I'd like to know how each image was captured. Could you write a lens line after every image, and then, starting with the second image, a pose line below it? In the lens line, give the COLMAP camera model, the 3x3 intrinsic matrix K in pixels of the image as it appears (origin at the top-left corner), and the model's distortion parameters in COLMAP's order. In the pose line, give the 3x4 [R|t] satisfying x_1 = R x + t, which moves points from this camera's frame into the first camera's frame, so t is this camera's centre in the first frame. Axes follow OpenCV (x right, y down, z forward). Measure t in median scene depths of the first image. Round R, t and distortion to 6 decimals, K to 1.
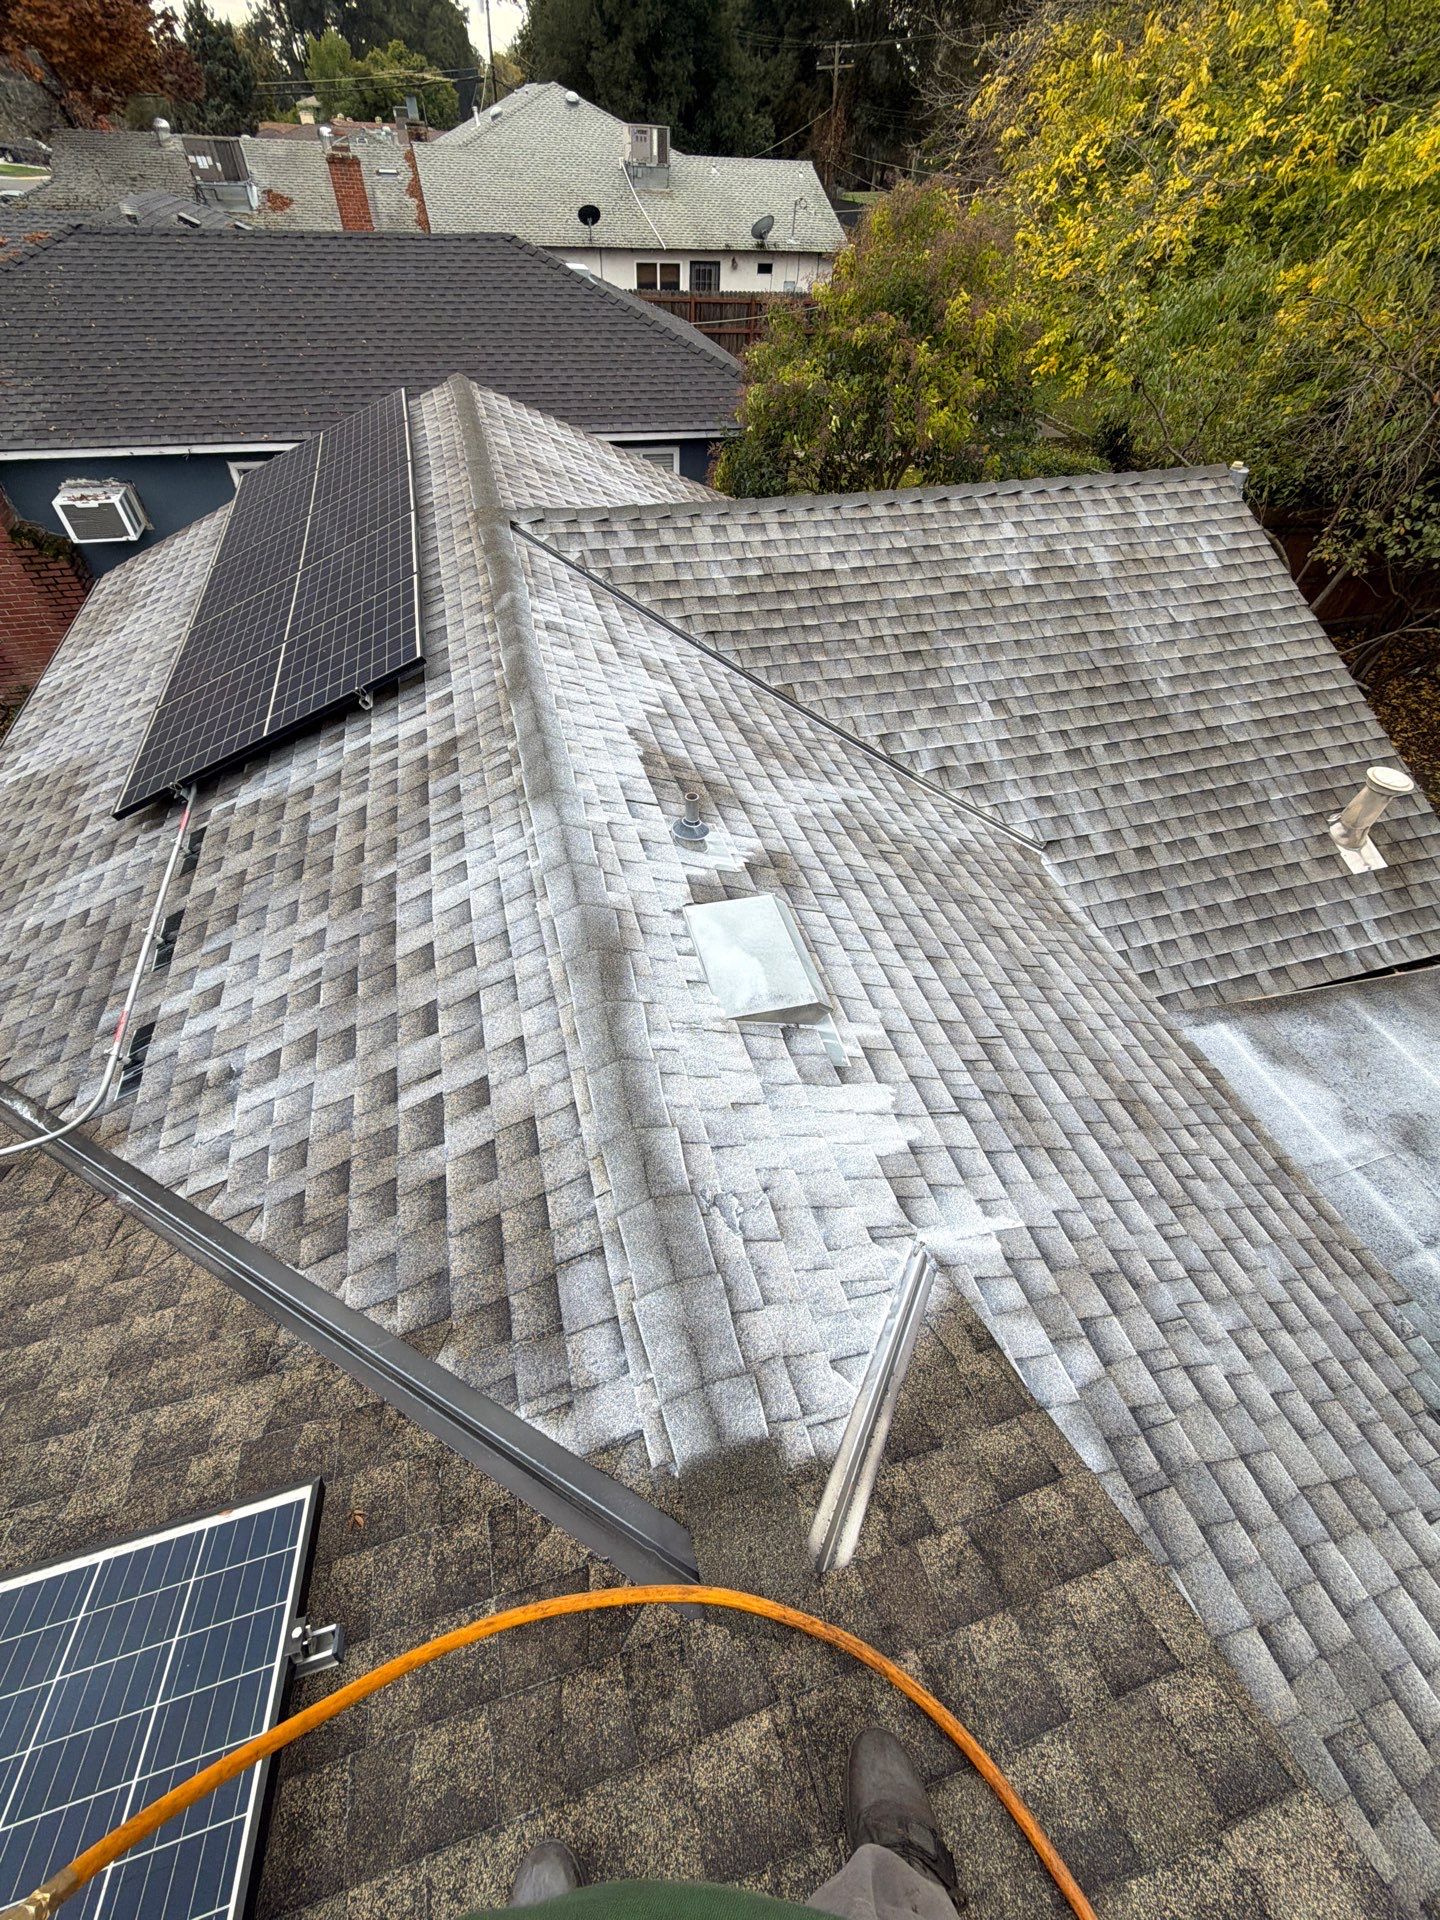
lens RADIAL K [[756.3, 0, 720.0], [0, 756.3, 960.0], [0, 0, 1]] dist [-0.001384, -0.000359]
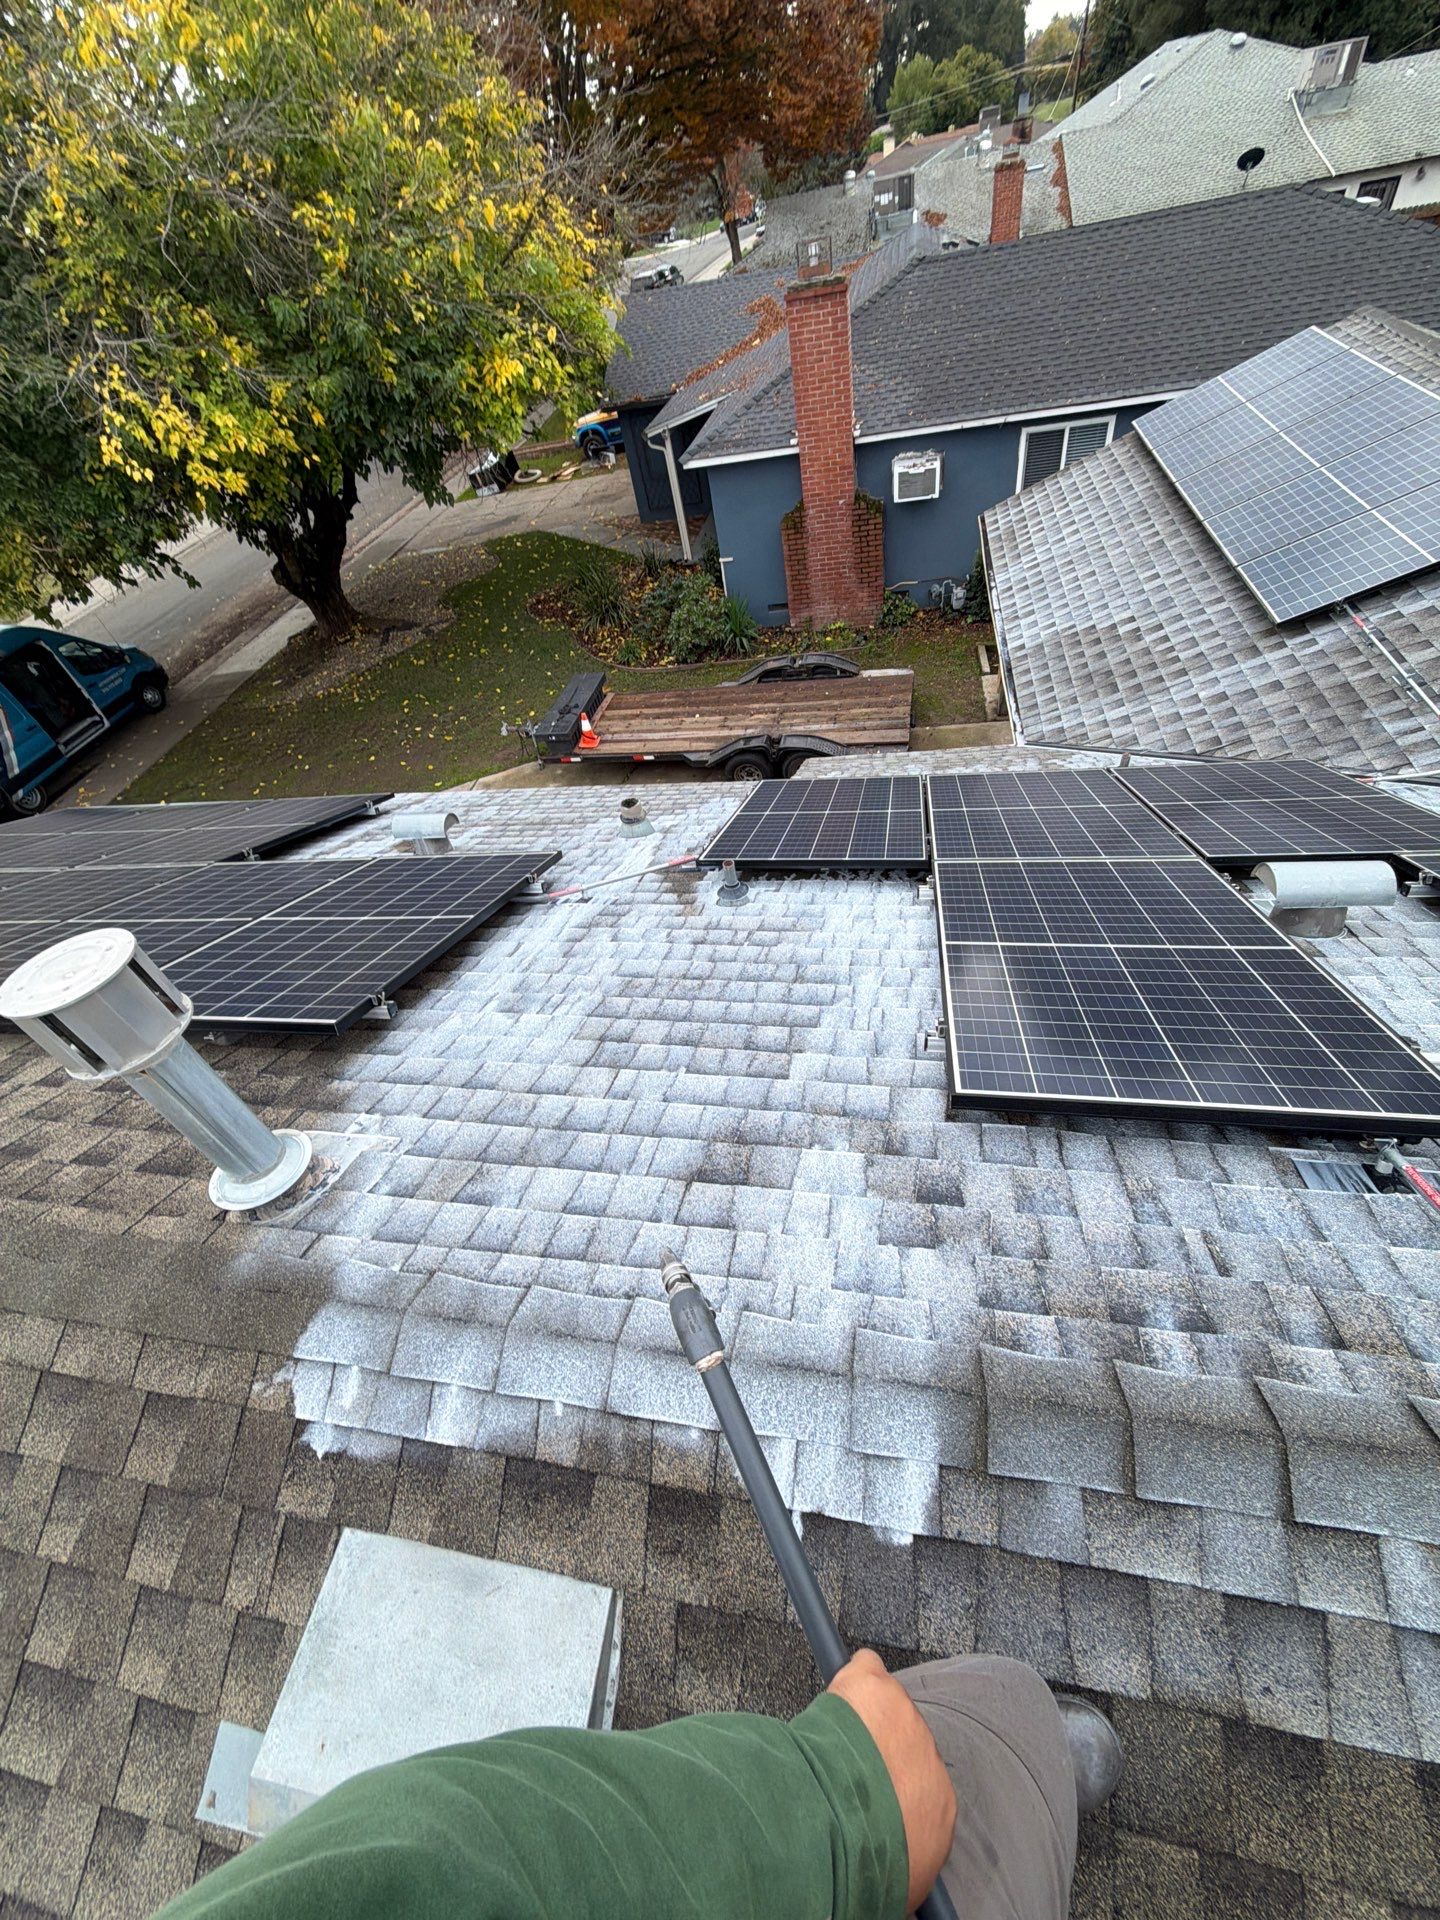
lens RADIAL K [[756.3, 0, 720.0], [0, 756.3, 960.0], [0, 0, 1]] dist [-0.001384, -0.000359]
pose [[0.883174, 0.185010, -0.431016, -0.169372], [-0.182284, 0.982072, 0.048038, 0.095136], [0.432176, 0.036142, 0.901065, -0.123916]]
